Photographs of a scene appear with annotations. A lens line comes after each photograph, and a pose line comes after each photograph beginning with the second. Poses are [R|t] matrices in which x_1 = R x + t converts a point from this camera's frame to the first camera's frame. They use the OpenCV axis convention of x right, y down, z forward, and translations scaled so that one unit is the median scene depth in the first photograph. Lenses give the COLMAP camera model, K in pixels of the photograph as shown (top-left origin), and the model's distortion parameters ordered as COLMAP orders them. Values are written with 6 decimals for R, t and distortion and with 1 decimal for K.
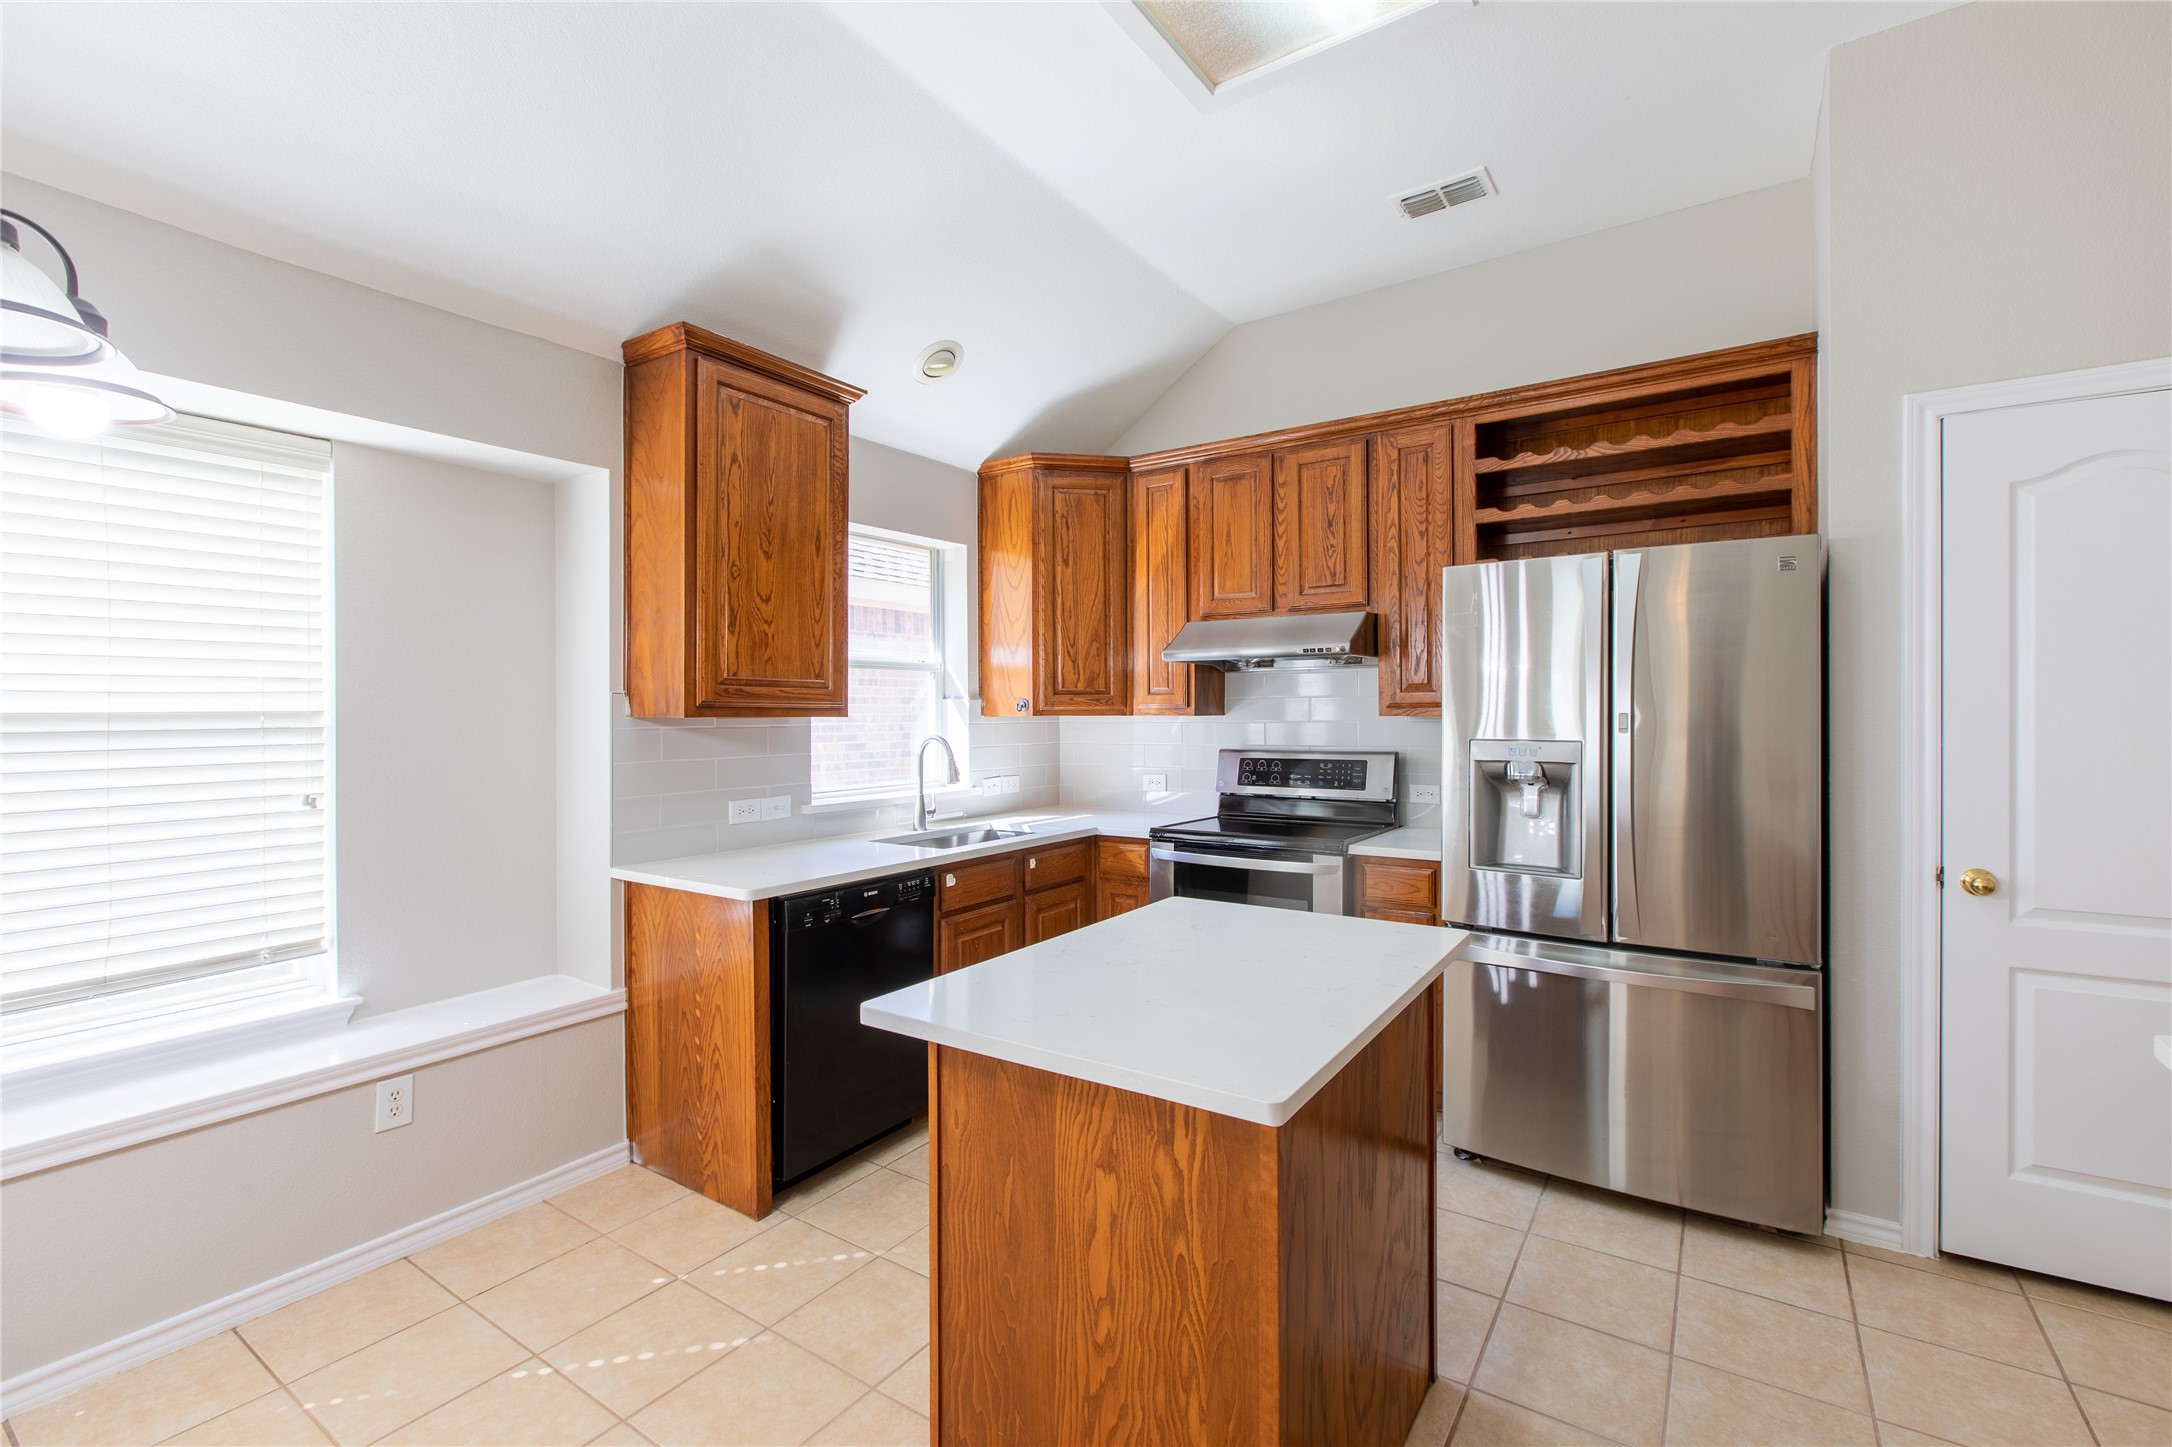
lens RADIAL K [[953.0, 0, 1088.7], [0, 953.0, 712.1], [0, 0, 1]] dist [-0.000034, -0.000705]
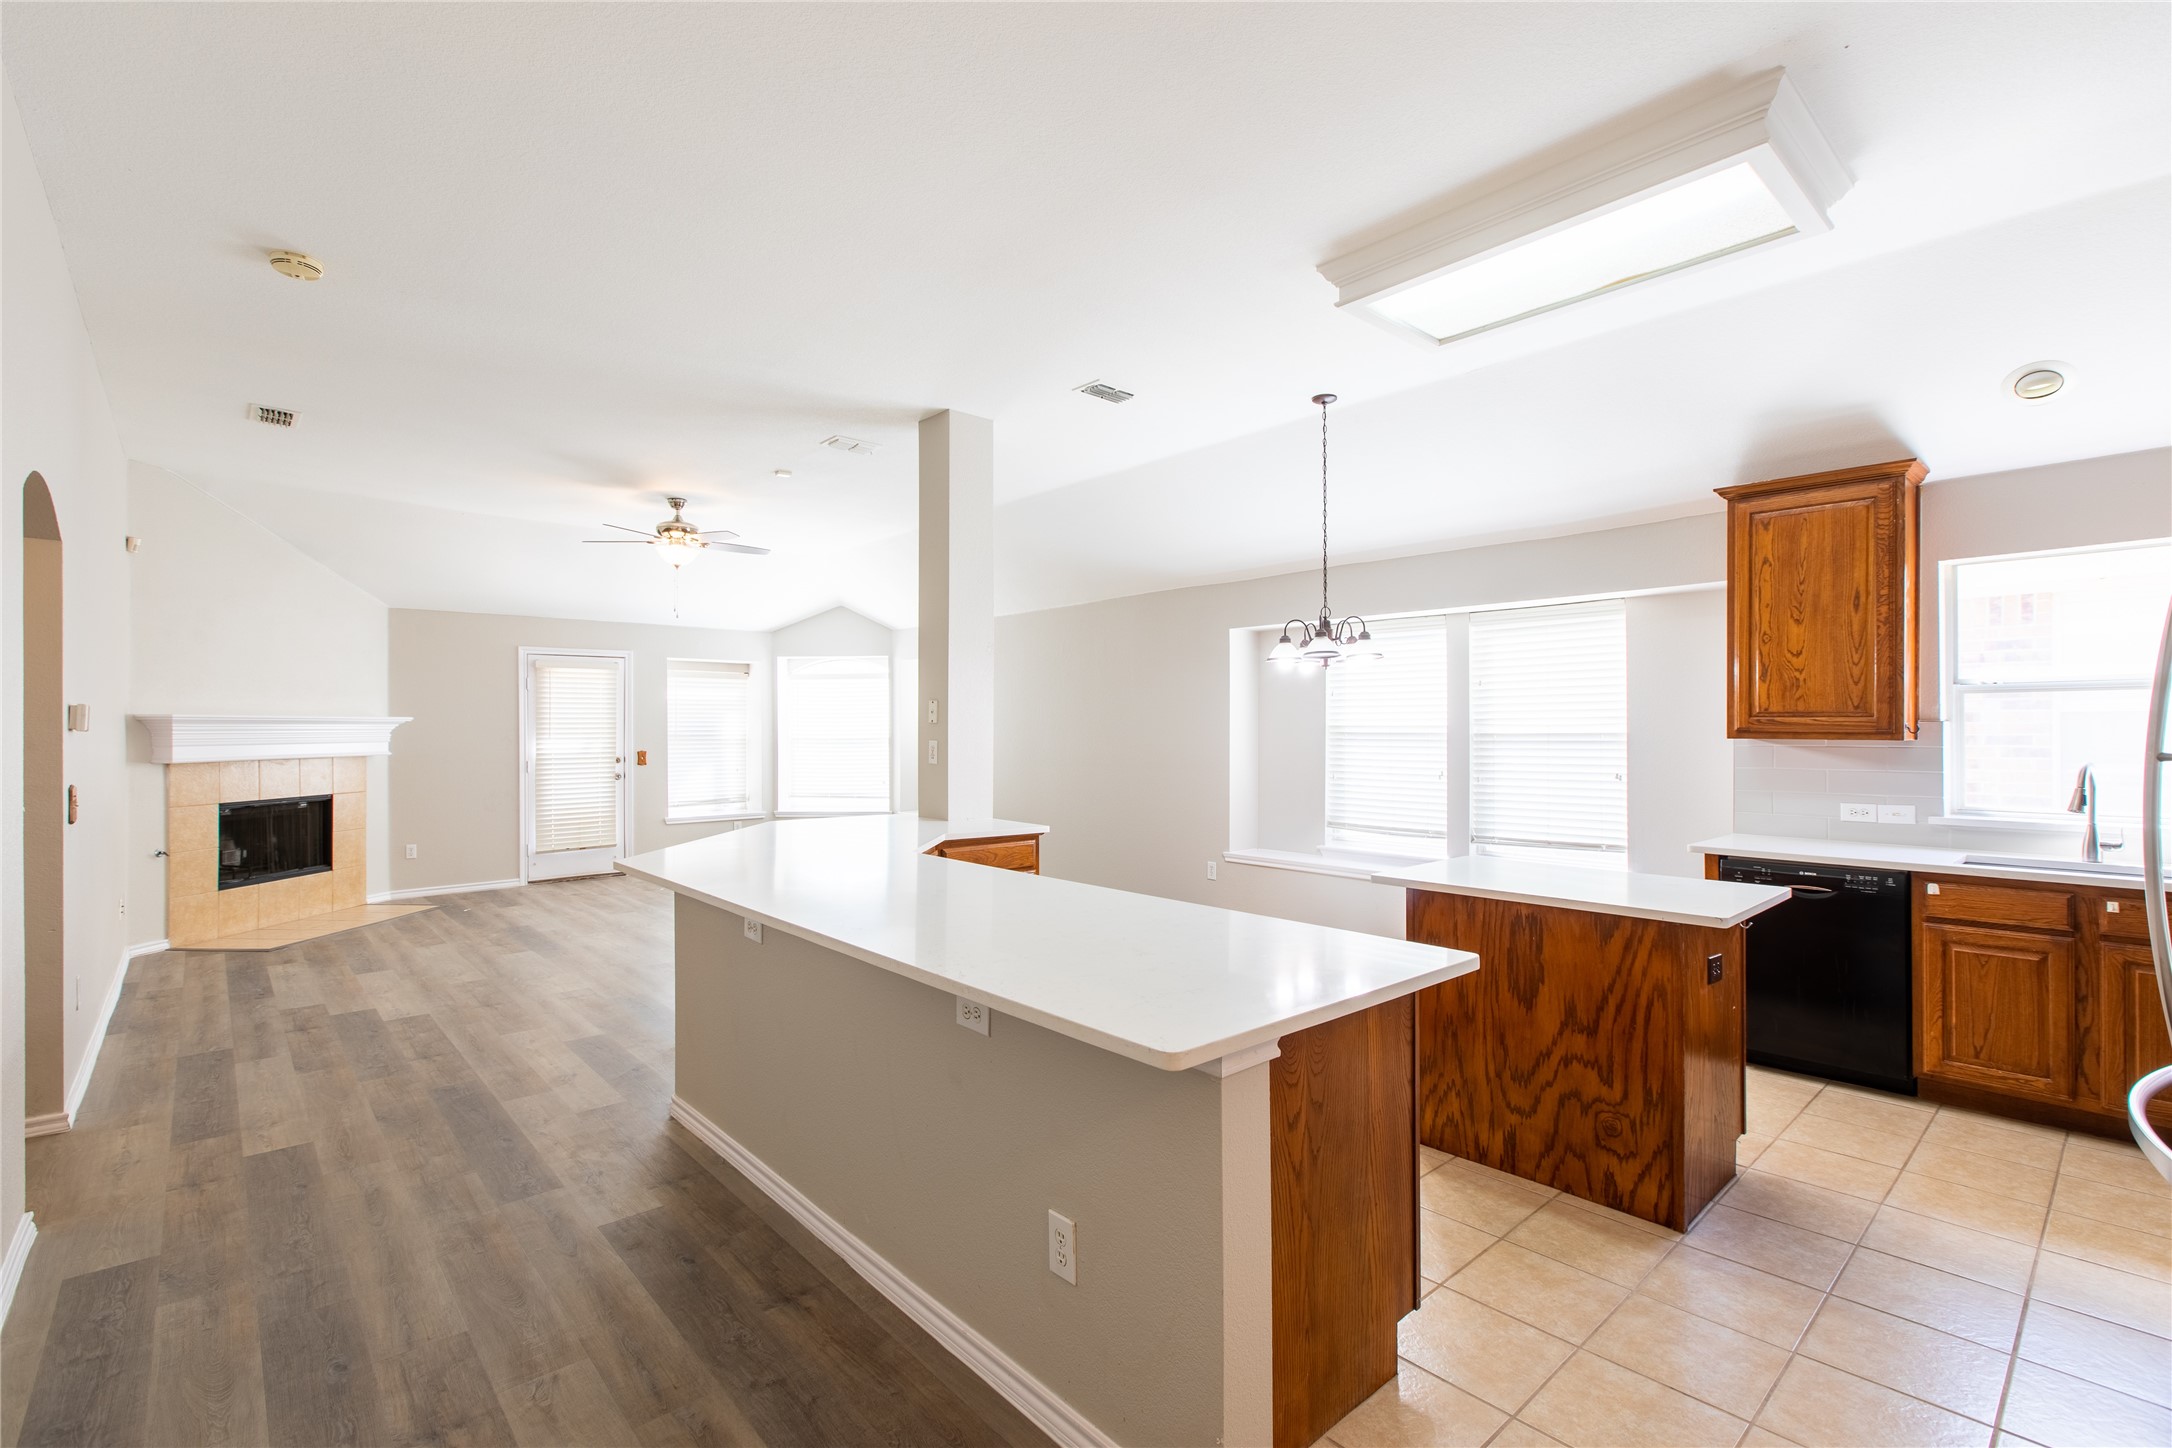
lens RADIAL K [[972.3, 0, 1090.0], [0, 972.3, 726.3], [0, 0, 1]] dist [0.001583, -0.001676]
pose [[-0.239383, 0.002298, -0.970923, 1.086266], [0.001840, 0.999996, 0.001913, -0.015440], [0.970924, -0.001328, -0.239386, 0.292349]]
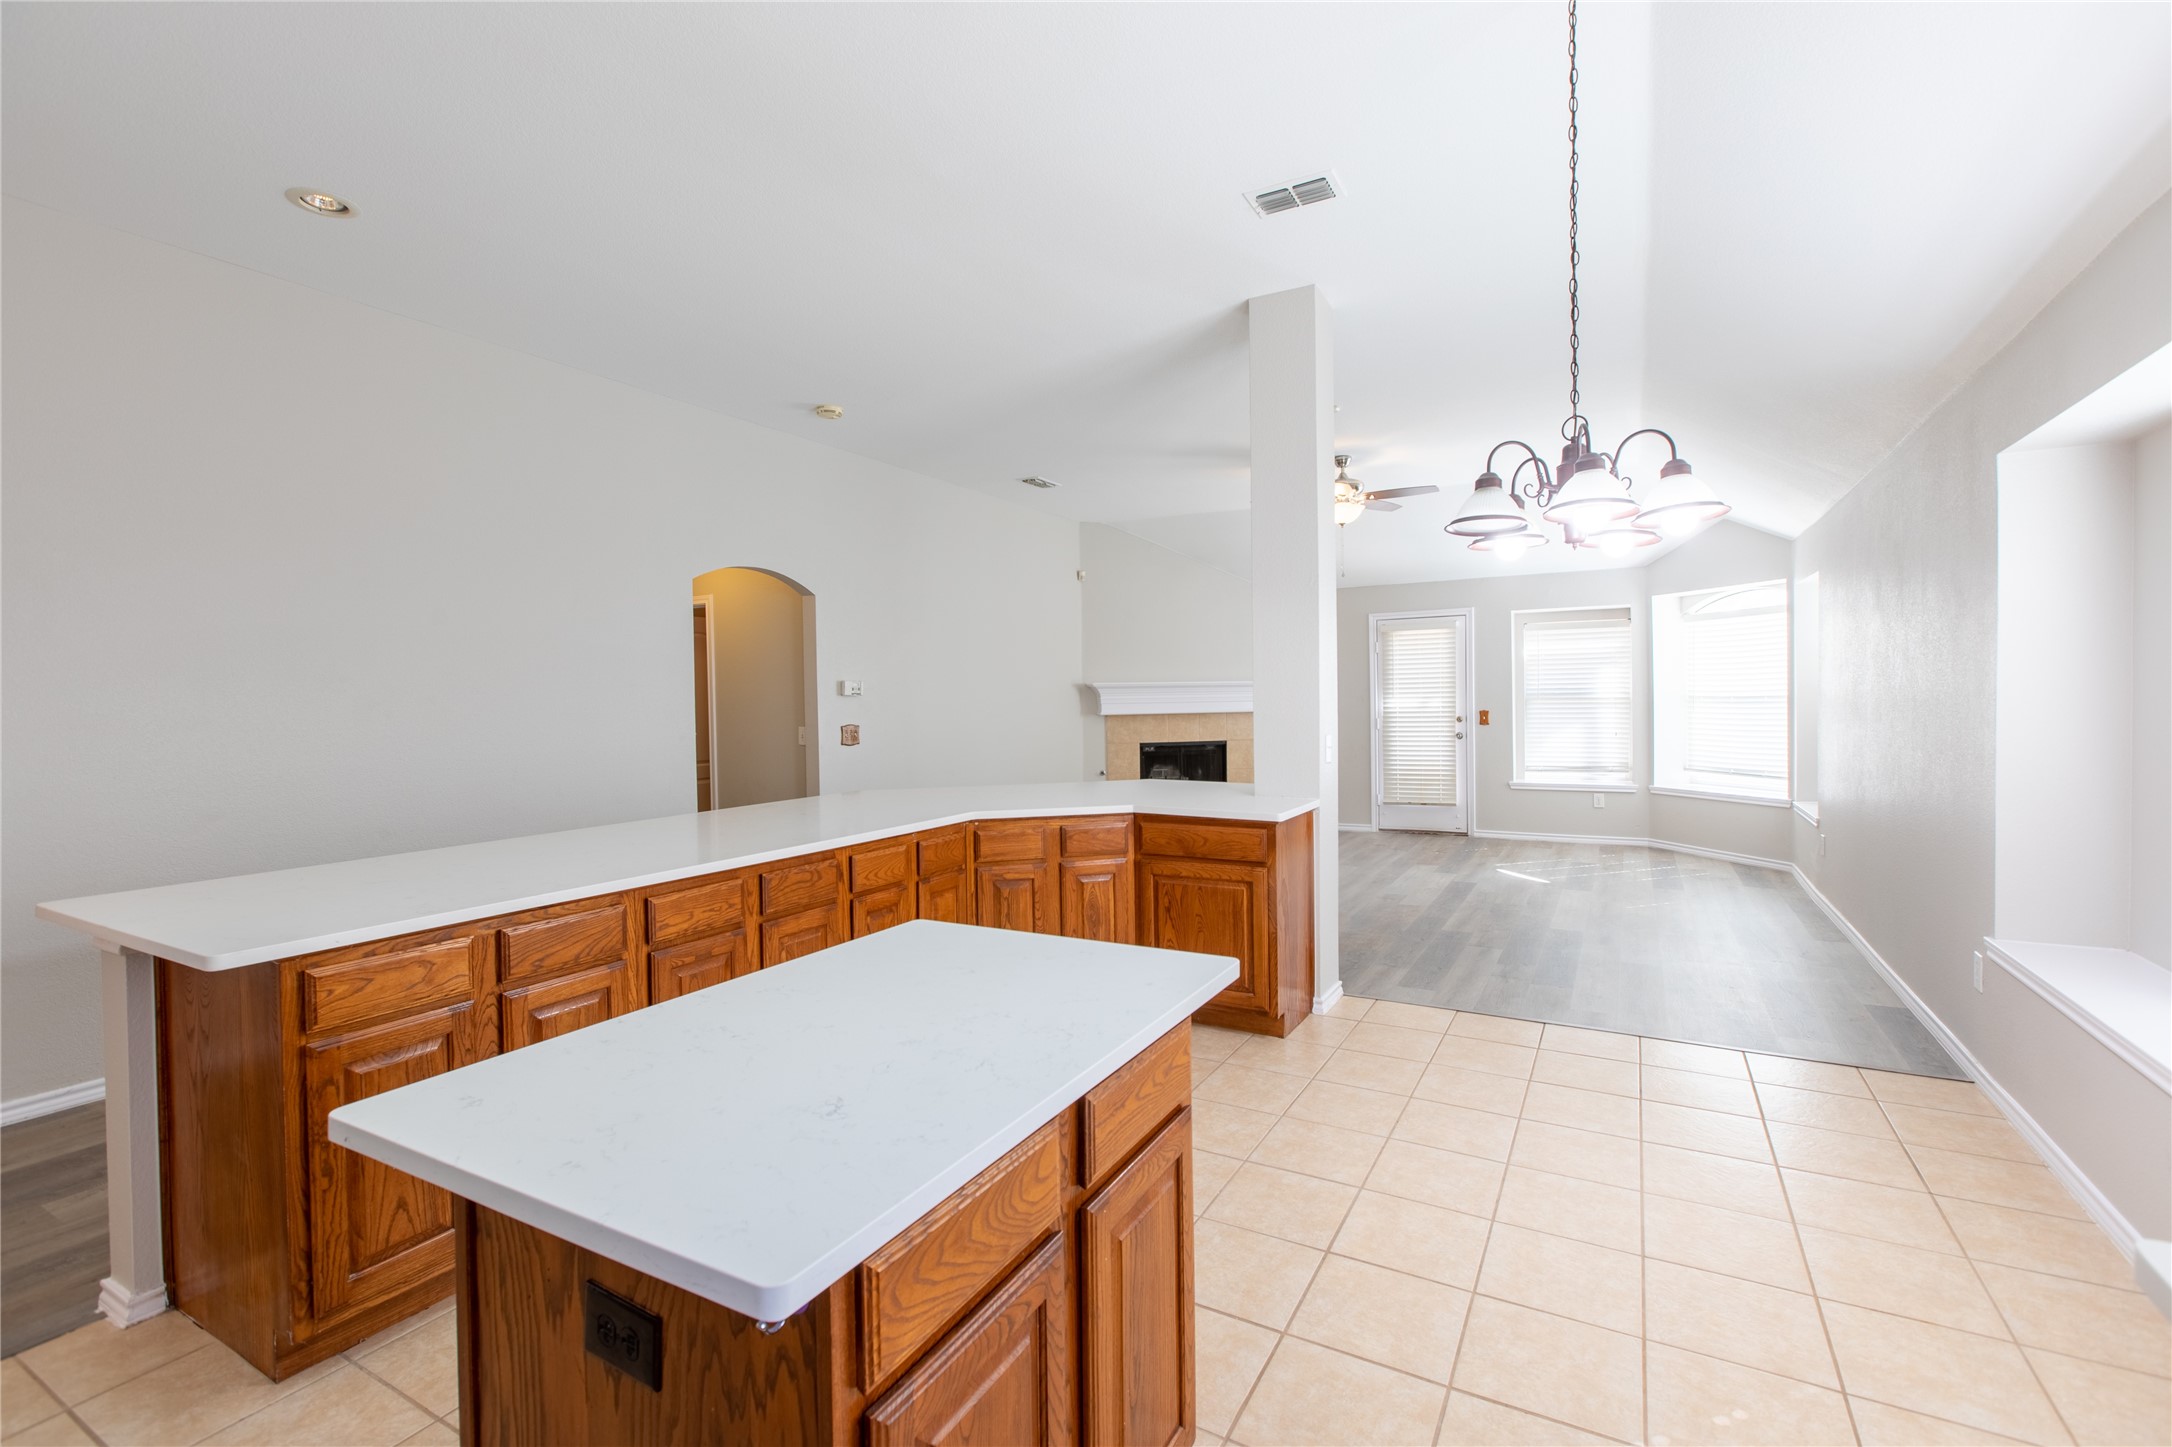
lens RADIAL K [[963.4, 0, 1091.2], [0, 963.4, 707.2], [0, 0, 1]] dist [0.001026, 0.001134]
pose [[-0.996528, 0.018462, -0.081185, 0.006560], [0.017608, 0.999782, 0.011222, 0.000526], [0.081374, 0.009754, -0.996636, 0.932375]]
